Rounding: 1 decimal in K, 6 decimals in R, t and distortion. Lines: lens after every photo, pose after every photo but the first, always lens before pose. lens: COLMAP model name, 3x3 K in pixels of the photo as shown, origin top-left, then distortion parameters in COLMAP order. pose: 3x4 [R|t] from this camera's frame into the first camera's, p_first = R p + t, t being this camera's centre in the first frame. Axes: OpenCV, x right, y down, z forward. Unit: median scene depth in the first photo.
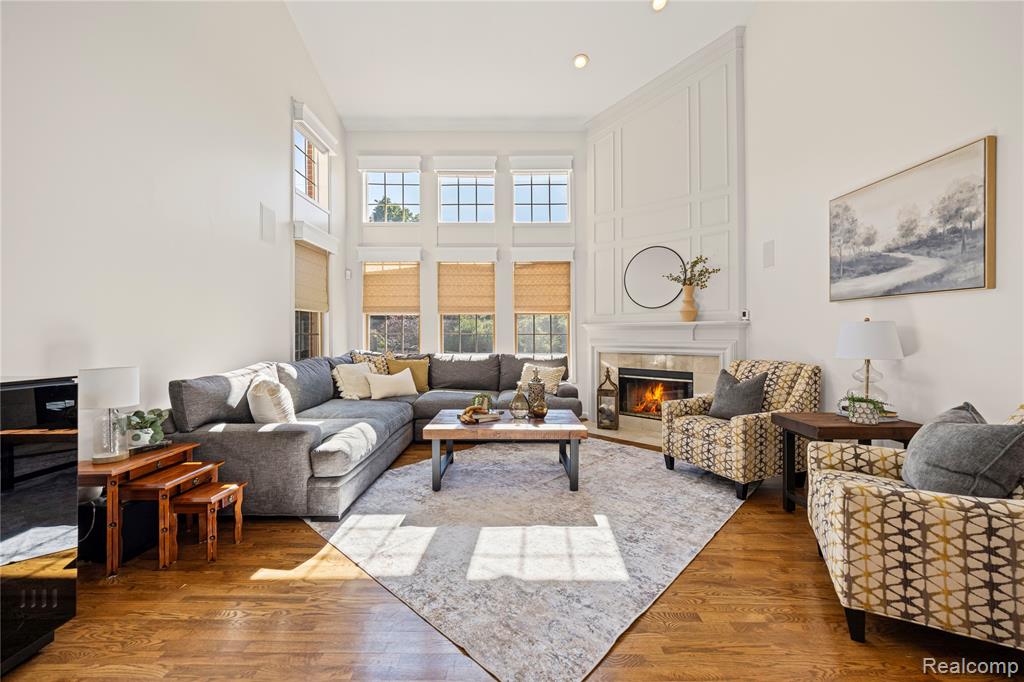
lens RADIAL K [[405.3, 0, 510.3], [0, 405.3, 331.4], [0, 0, 1]] dist [0.010324, -0.000649]
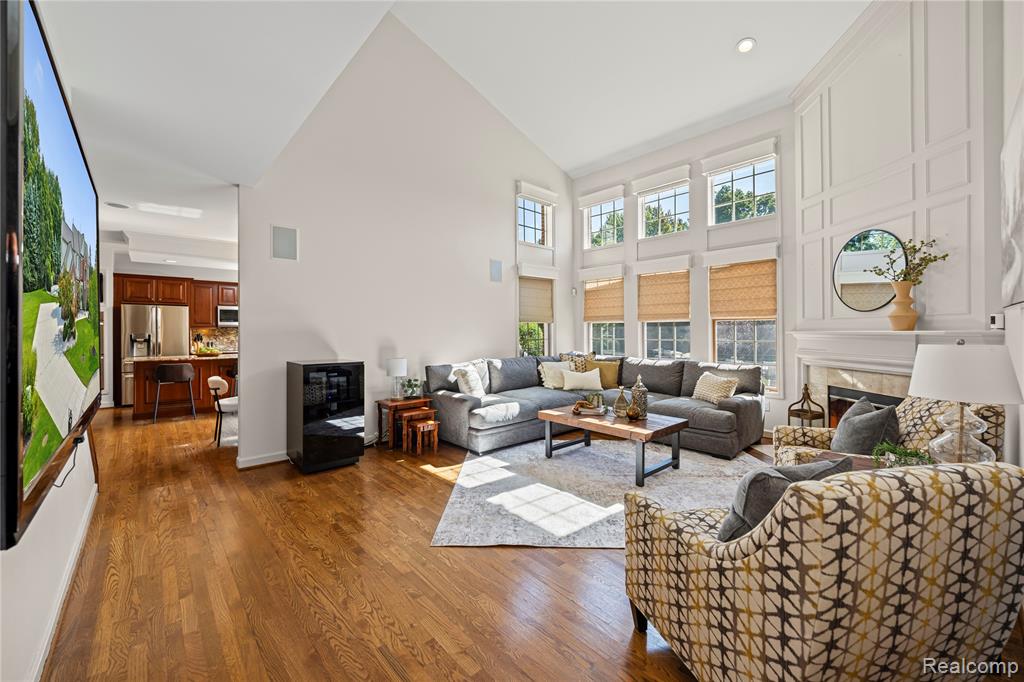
lens RADIAL K [[405.3, 0, 512.3], [0, 405.3, 331.3], [0, 0, 1]] dist [0.010324, -0.000649]
pose [[0.677979, 0.000612, -0.735081, 0.504321], [0.006494, 0.999956, 0.006822, -0.031995], [0.735053, -0.009399, 0.677945, -0.013288]]
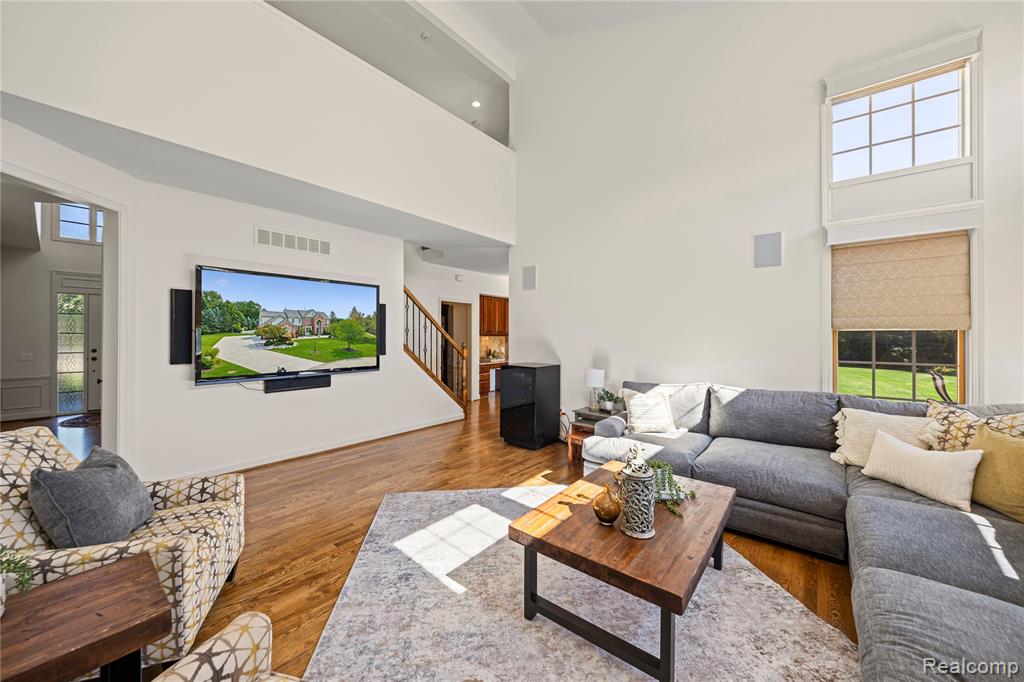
lens RADIAL K [[377.7, 0, 511.2], [0, 377.7, 340.6], [0, 0, 1]] dist [0.000656, 0.000017]
pose [[-0.626039, 0.003754, -0.779782, 0.442423], [0.002207, 0.999993, 0.003043, -0.036474], [0.779788, 0.000184, -0.626043, 0.920937]]
